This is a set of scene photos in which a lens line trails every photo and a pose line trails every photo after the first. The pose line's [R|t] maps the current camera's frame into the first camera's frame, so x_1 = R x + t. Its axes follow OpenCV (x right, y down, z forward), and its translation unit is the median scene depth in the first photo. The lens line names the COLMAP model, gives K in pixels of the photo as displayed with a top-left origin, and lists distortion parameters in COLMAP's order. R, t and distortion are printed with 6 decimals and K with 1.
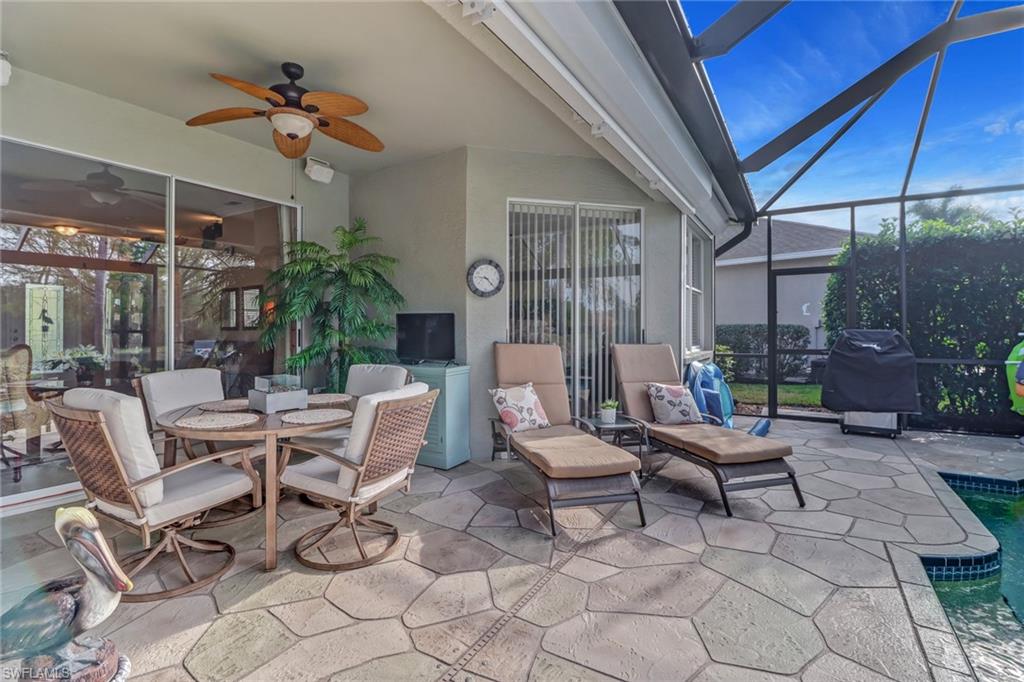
lens RADIAL K [[485.0, 0, 509.0], [0, 485.0, 333.8], [0, 0, 1]] dist [-0.013028, -0.000524]
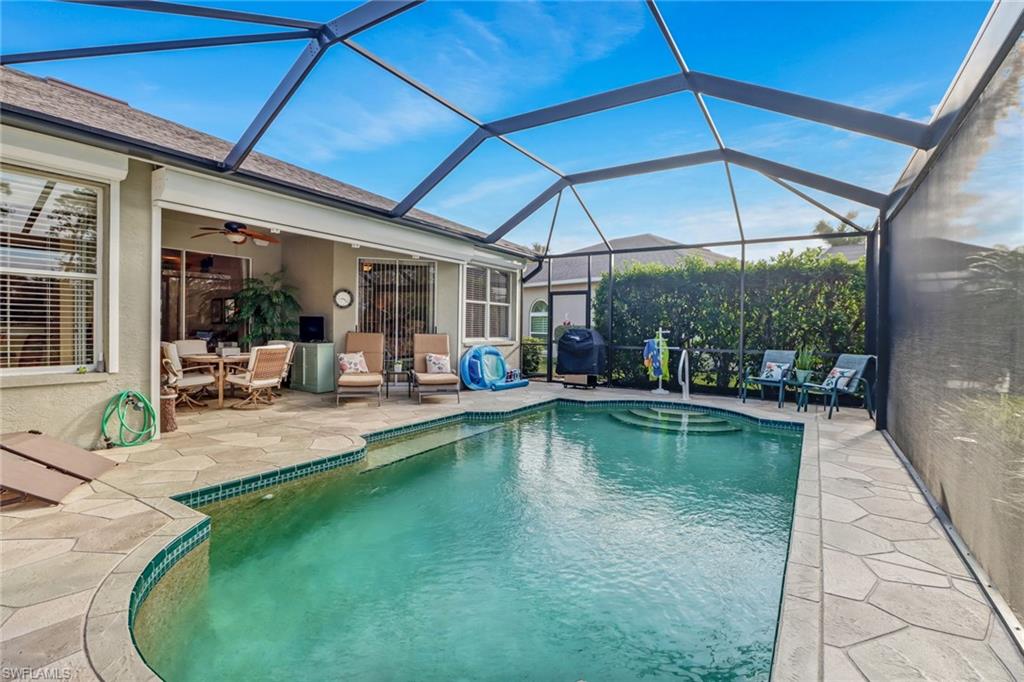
lens RADIAL K [[485.0, 0, 513.7], [0, 485.0, 339.7], [0, 0, 1]] dist [-0.013028, -0.000524]
pose [[0.999906, 0.013708, 0.000552, 0.639355], [-0.013715, 0.999777, 0.016046, 0.009948], [-0.000332, -0.016052, 0.999871, -0.956665]]
